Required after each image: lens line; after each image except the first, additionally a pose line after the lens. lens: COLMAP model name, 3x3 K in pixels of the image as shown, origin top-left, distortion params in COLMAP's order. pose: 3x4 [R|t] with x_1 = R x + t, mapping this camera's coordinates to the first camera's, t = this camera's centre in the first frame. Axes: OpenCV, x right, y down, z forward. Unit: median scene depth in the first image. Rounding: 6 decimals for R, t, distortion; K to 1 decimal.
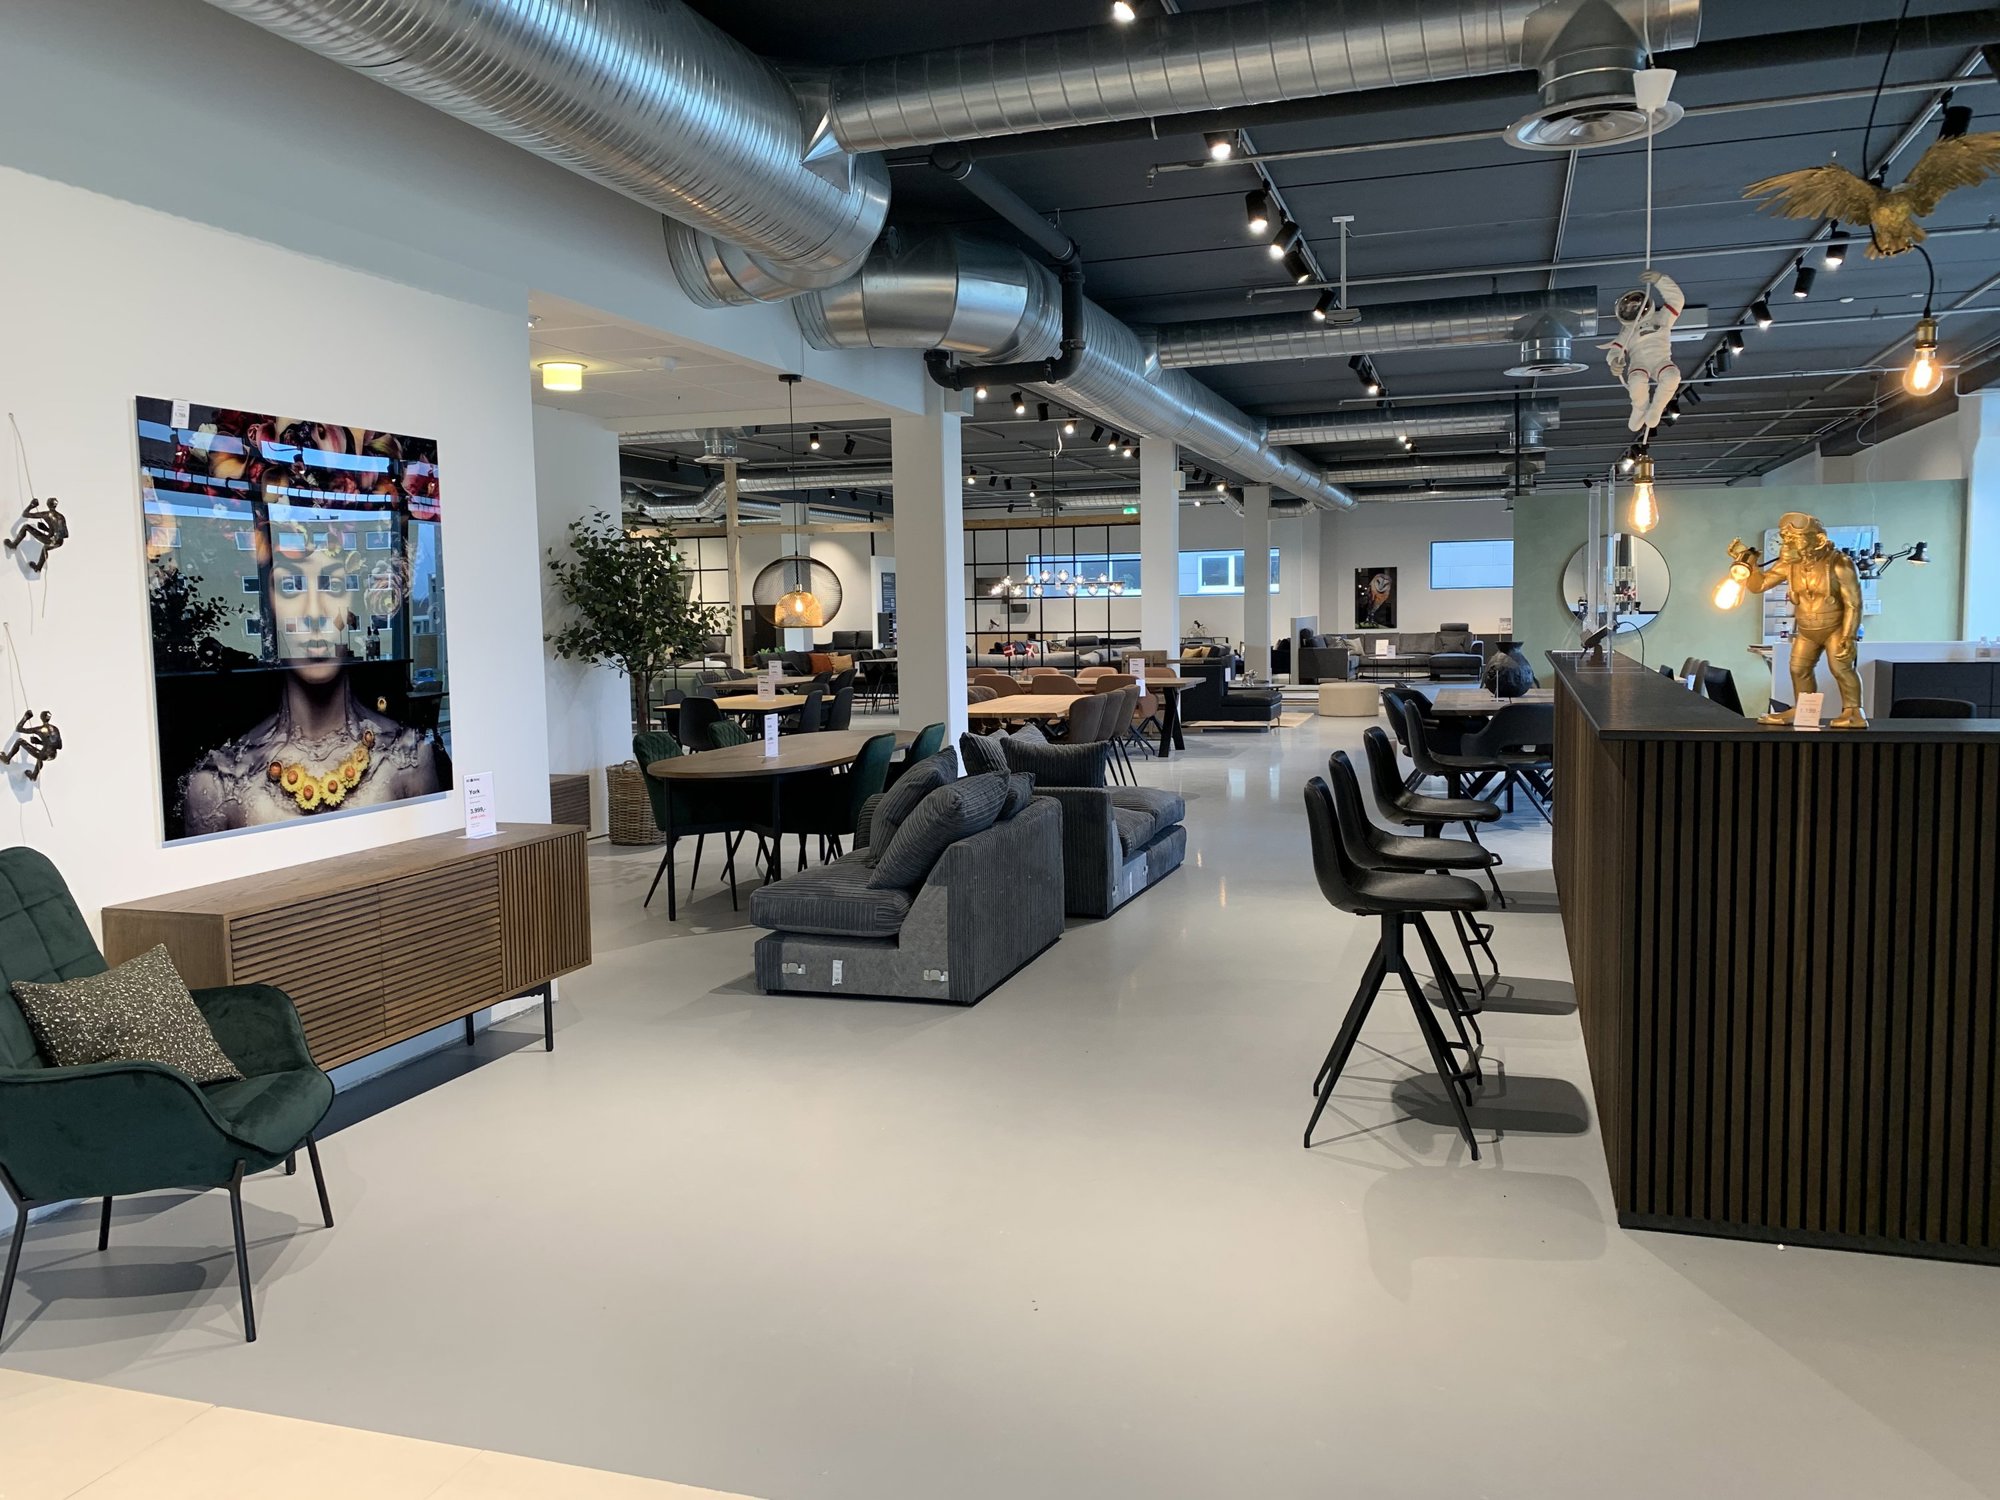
lens RADIAL K [[1526.5, 0, 1000.0], [0, 1526.5, 750.0], [0, 0, 1]] dist [0.003804, 0.000790]
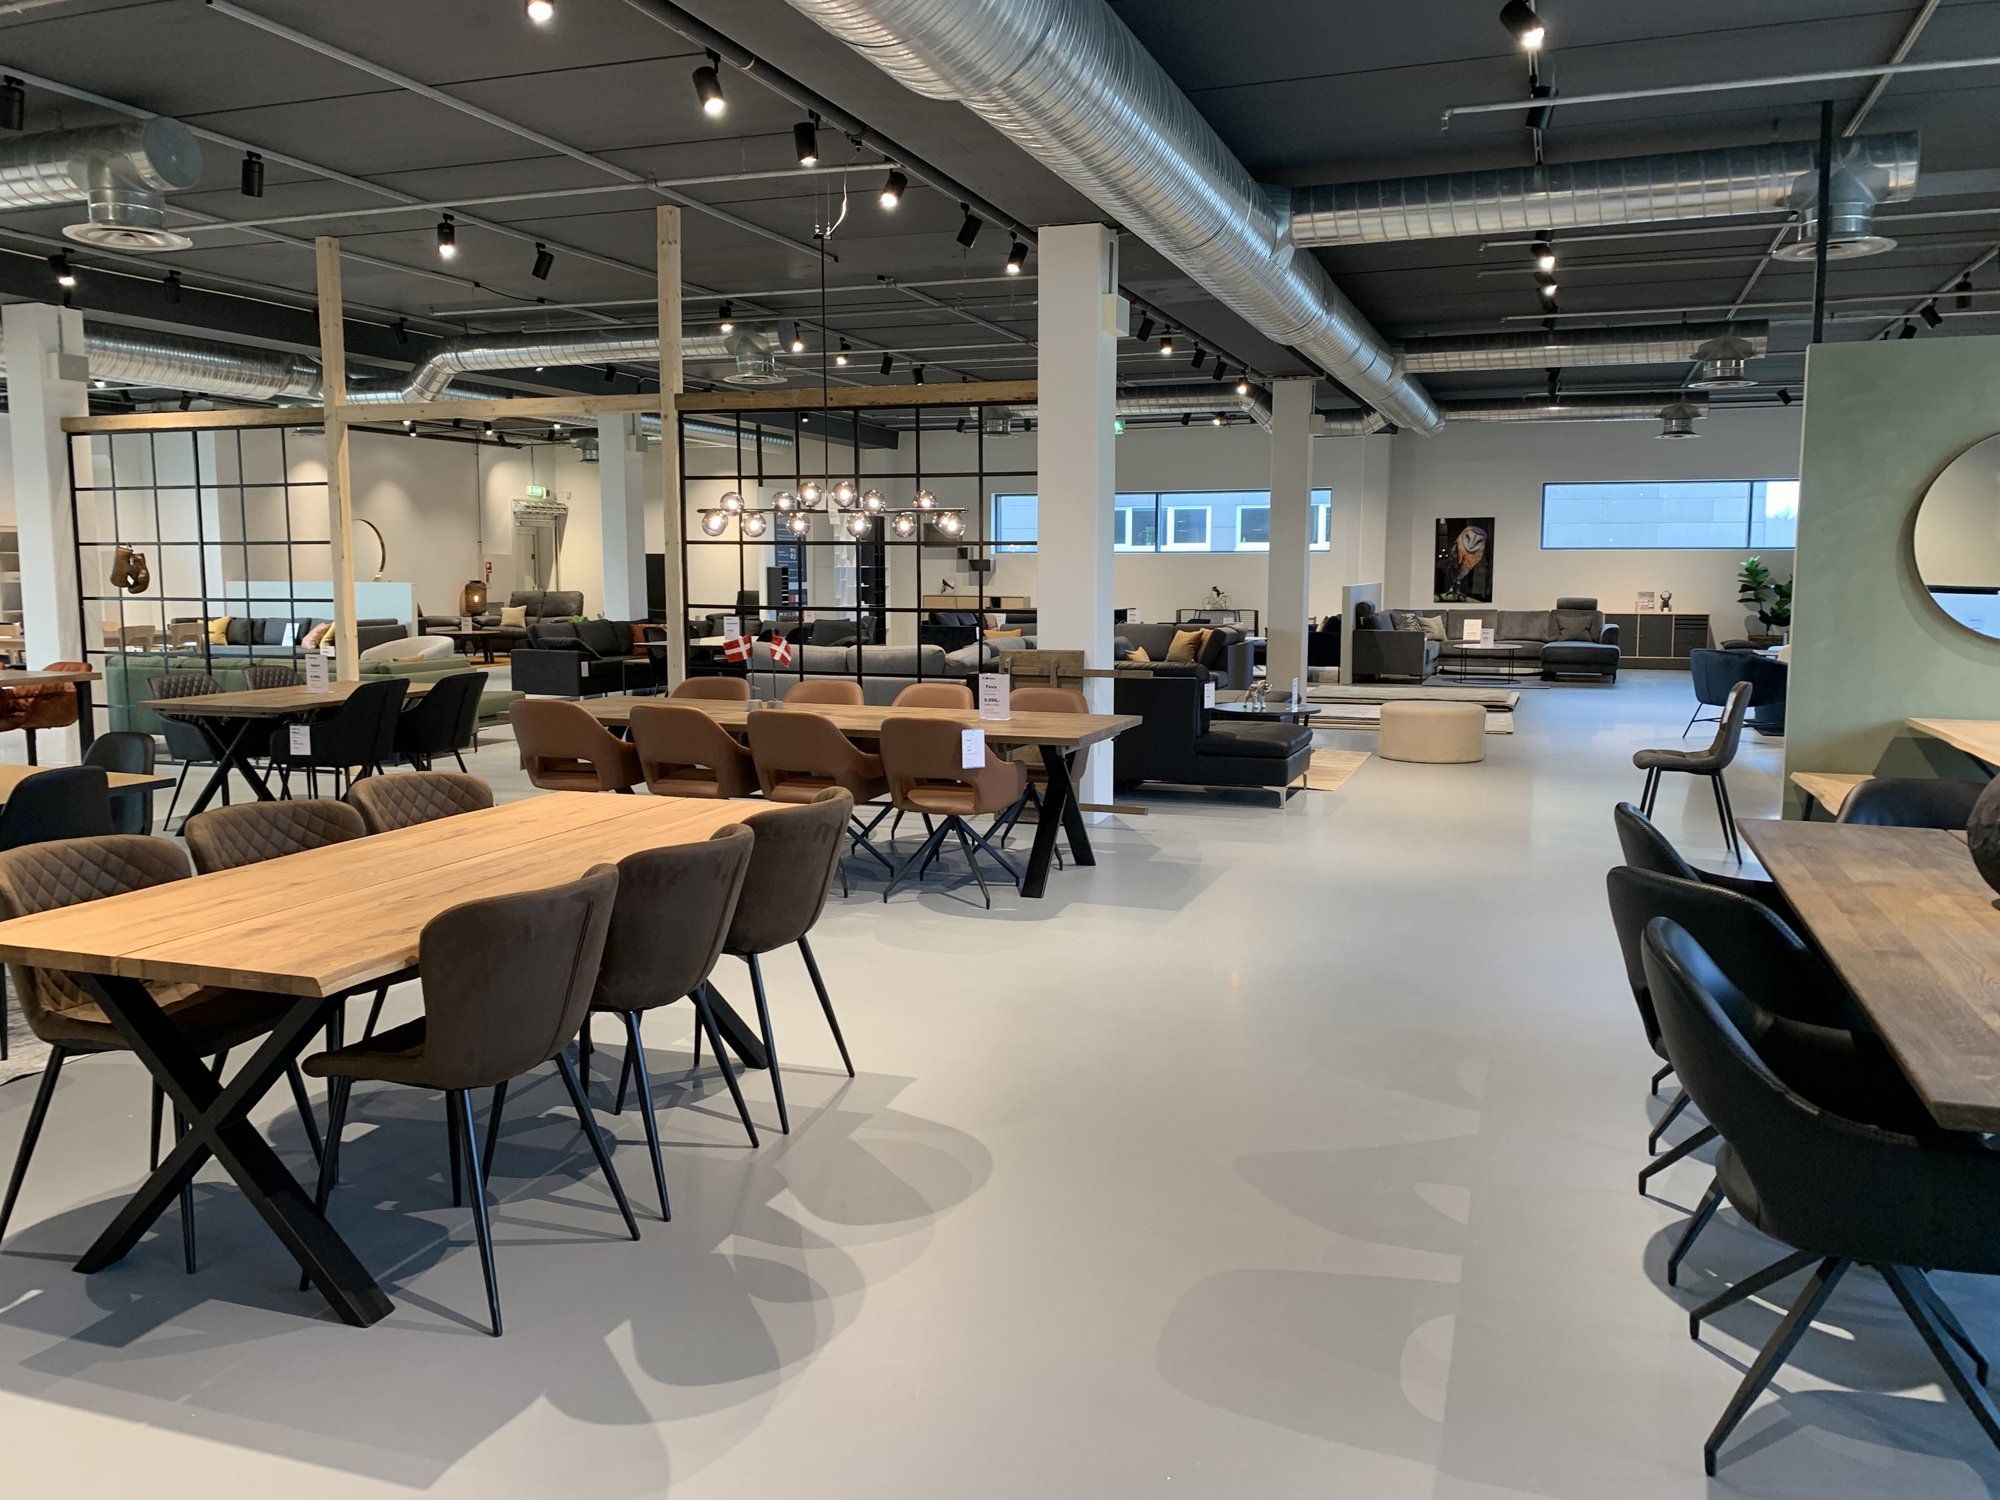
lens RADIAL K [[1580.4, 0, 1000.0], [0, 1580.4, 750.0], [0, 0, 1]] dist [-0.004393, -0.003368]
pose [[0.999300, 0.023451, -0.029141, 0.057796], [-0.022739, 0.999441, 0.024517, -0.026313], [0.029700, -0.023837, 0.999275, 0.278359]]
